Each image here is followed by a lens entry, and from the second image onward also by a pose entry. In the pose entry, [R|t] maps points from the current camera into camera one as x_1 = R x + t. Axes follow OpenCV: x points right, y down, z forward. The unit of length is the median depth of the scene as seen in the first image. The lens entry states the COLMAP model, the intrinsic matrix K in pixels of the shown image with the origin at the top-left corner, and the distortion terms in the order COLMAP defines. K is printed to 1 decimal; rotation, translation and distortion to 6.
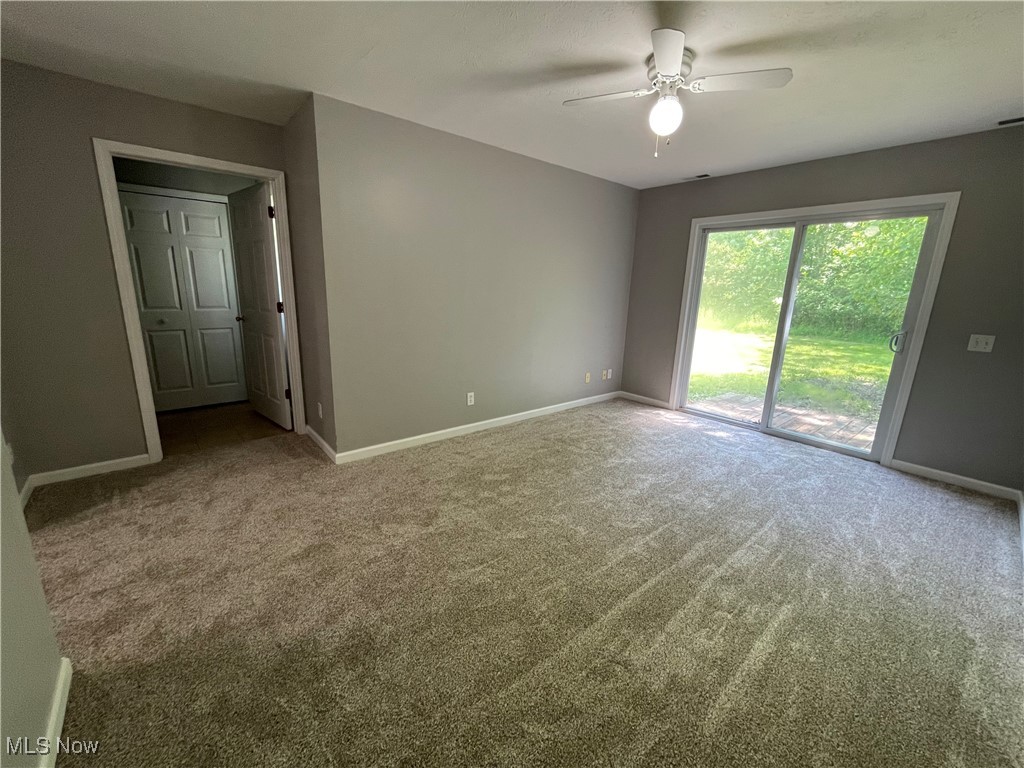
lens RADIAL K [[414.4, 0, 514.0], [0, 414.4, 384.1], [0, 0, 1]] dist [-0.003503, -0.000236]
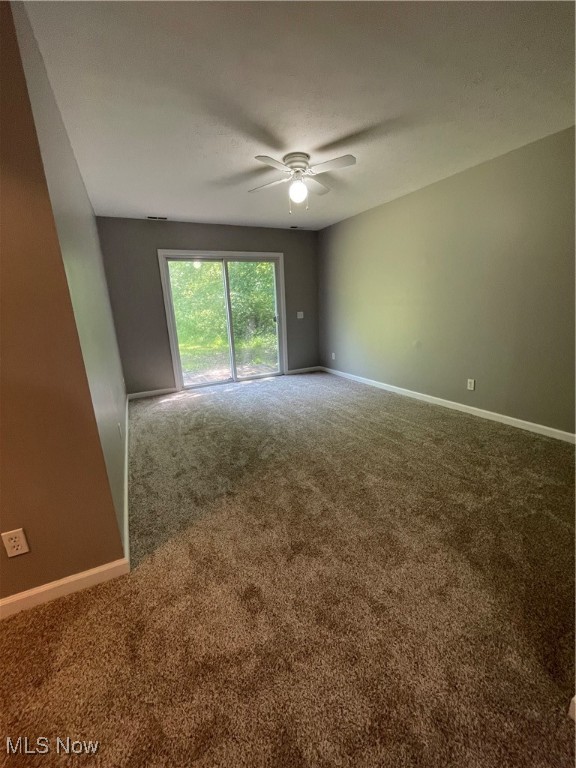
lens RADIAL K [[310.8, 0, 287.5], [0, 310.8, 384.8], [0, 0, 1]] dist [-0.003503, -0.000236]
pose [[0.235322, -0.280669, 0.930510, -0.652108], [0.277876, 0.936861, 0.212311, -0.103469], [-0.931348, 0.208605, 0.298455, 0.490949]]
